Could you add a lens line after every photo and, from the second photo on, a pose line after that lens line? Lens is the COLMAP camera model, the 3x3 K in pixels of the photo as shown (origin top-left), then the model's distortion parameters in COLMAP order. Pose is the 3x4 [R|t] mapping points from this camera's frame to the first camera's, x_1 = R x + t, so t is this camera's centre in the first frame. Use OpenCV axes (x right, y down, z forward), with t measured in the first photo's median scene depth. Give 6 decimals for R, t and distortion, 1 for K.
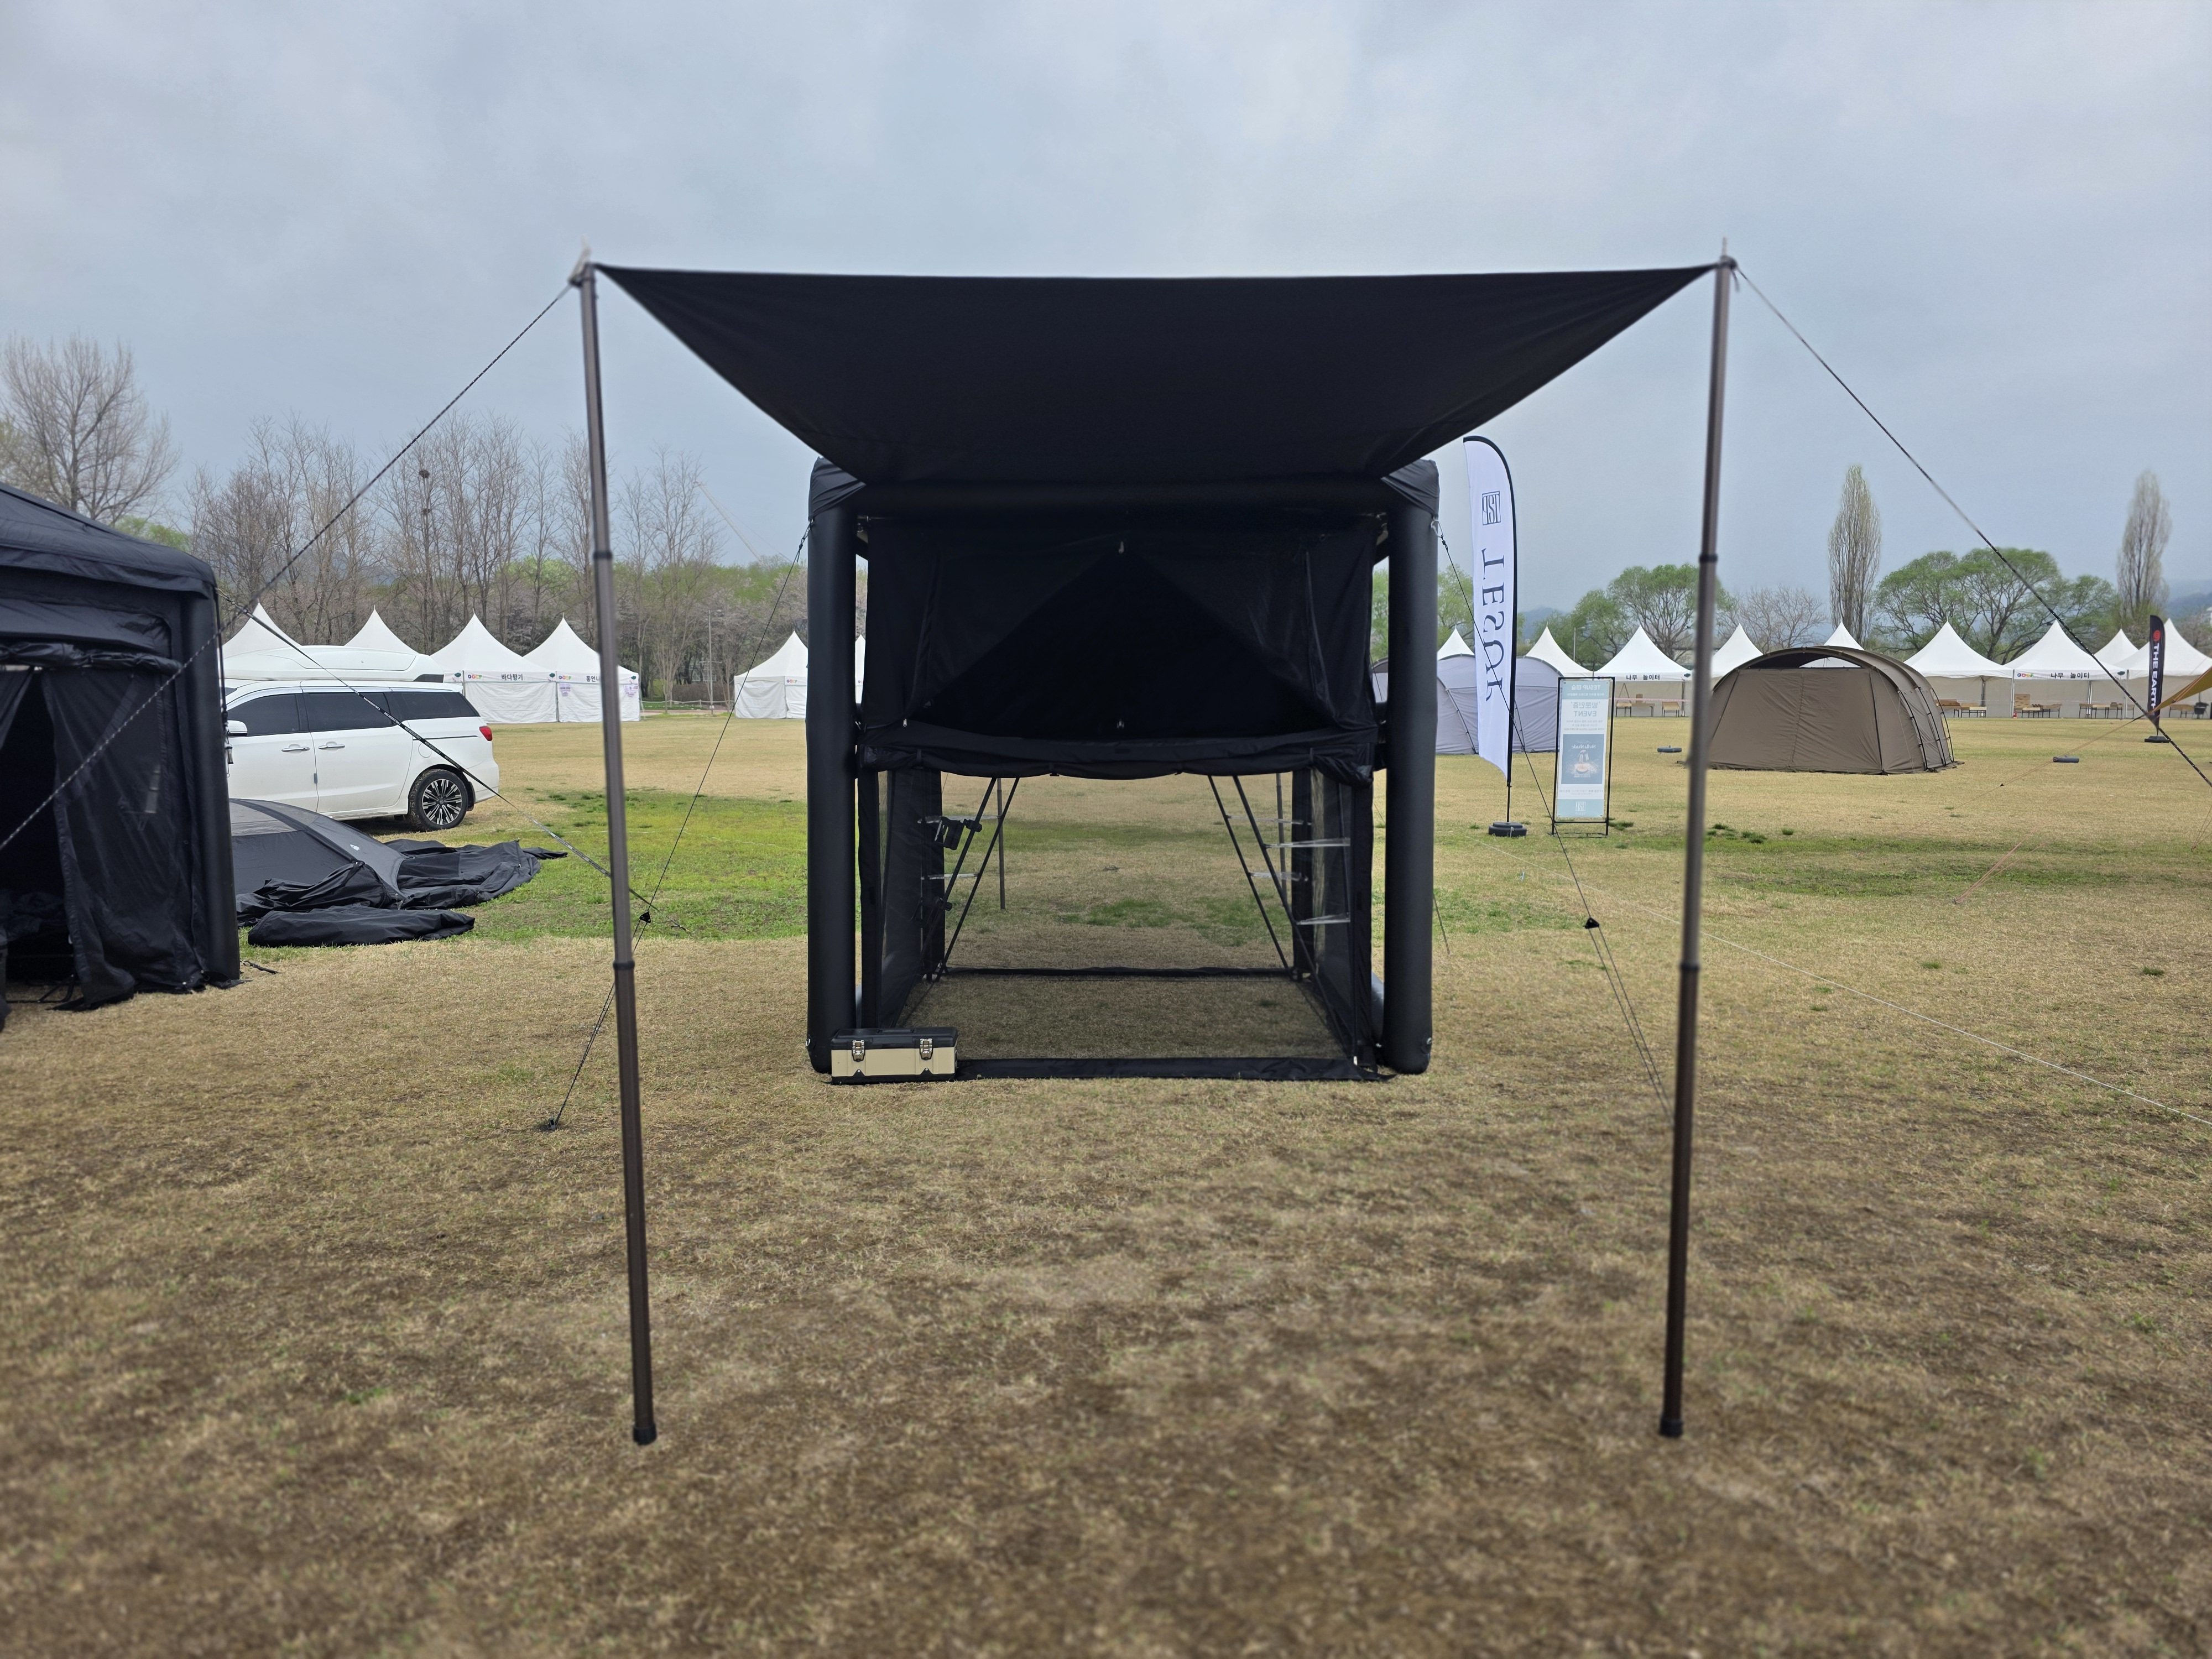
lens RADIAL K [[1493.0, 0, 1109.5], [0, 1493.0, 835.7], [0, 0, 1]] dist [0.039321, -0.024257]
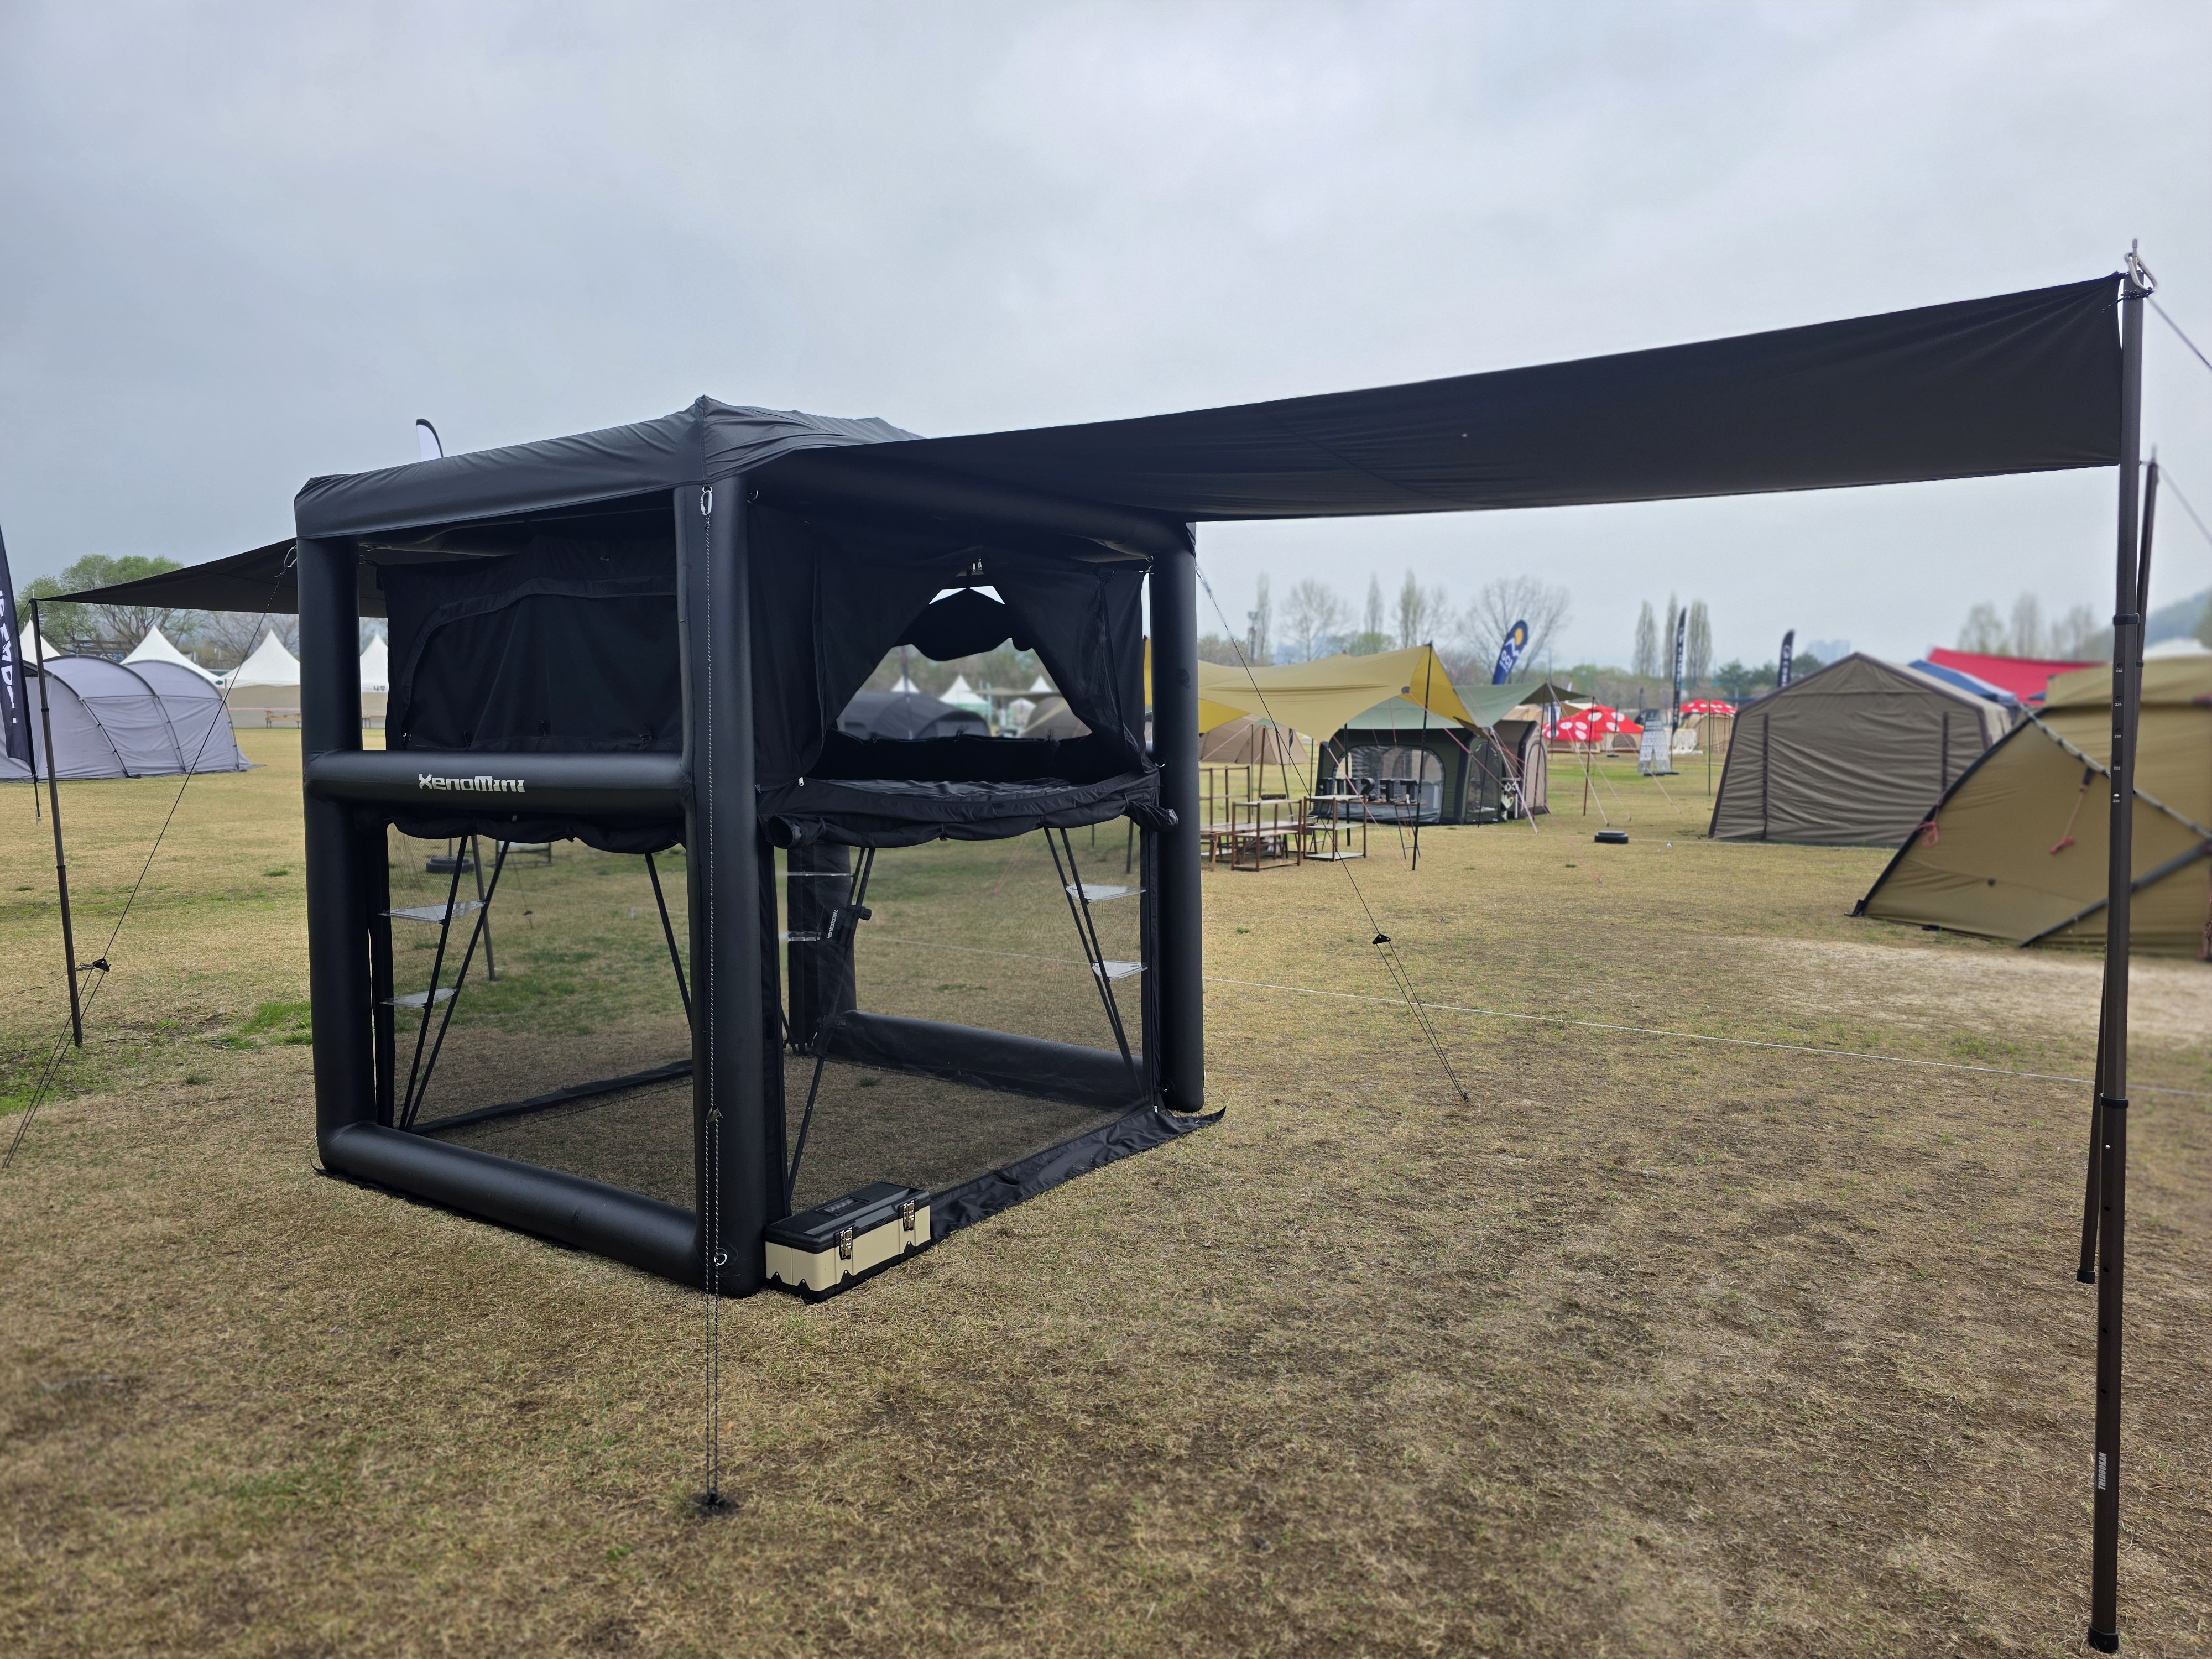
lens RADIAL K [[1493.0, 0, 1018.0], [0, 1493.0, 775.9], [0, 0, 1]] dist [0.039321, -0.024257]
pose [[0.578894, -0.034538, 0.814671, -0.874635], [0.067752, 0.997685, -0.005847, -0.091214], [-0.812583, 0.058580, 0.579894, 0.613614]]
